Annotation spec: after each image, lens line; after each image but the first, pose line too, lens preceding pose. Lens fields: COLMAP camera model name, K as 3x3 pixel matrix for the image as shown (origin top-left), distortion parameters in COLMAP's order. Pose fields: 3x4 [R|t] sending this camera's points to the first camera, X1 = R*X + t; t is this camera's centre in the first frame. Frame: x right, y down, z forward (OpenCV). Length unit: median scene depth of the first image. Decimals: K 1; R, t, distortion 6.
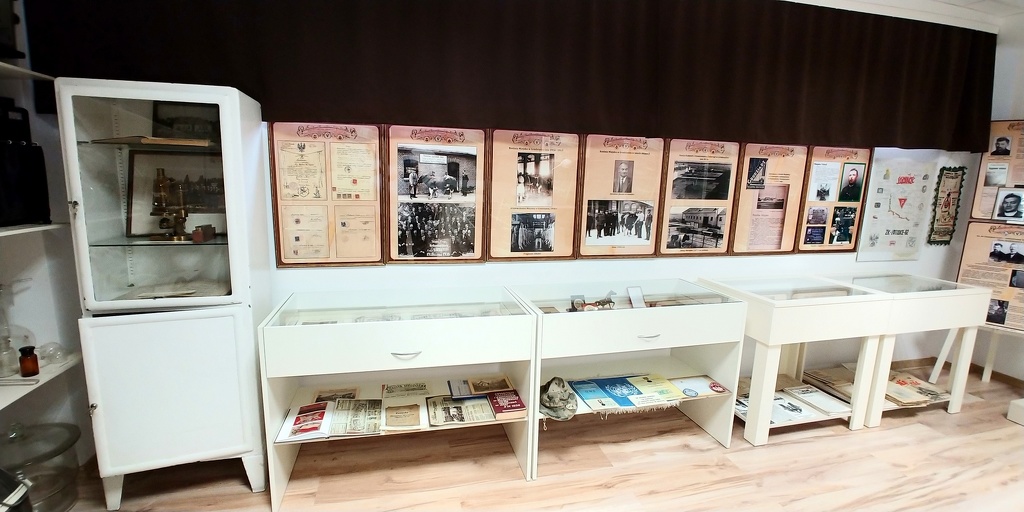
lens RADIAL K [[466.7, 0, 512.7], [0, 466.7, 247.1], [0, 0, 1]] dist [-0.008653, 0.003763]
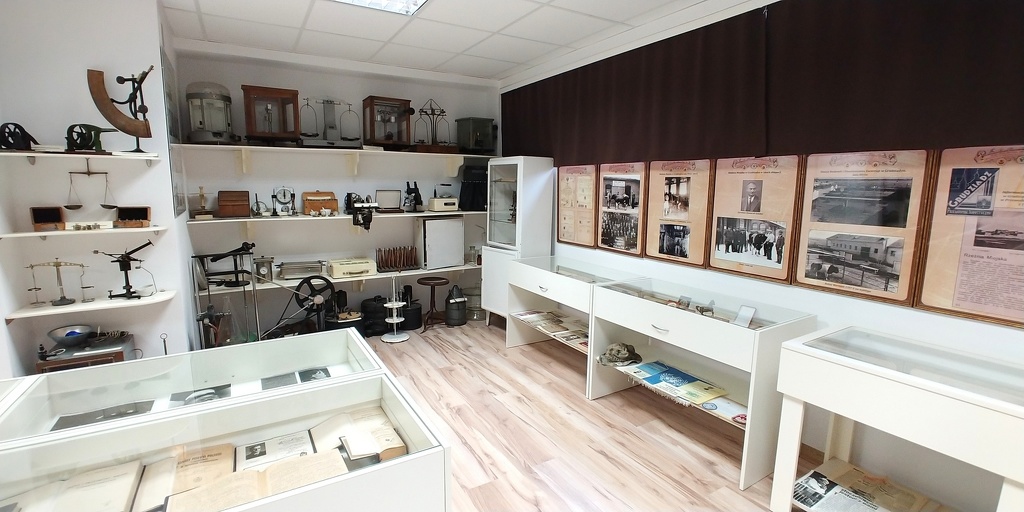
lens RADIAL K [[466.7, 0, 515.4], [0, 466.7, 249.1], [0, 0, 1]] dist [-0.008653, 0.003763]
pose [[0.281144, 0.104414, -0.953968, 1.183563], [-0.169638, 0.983817, 0.057687, -0.008343], [0.944553, 0.145611, 0.294307, 0.252287]]
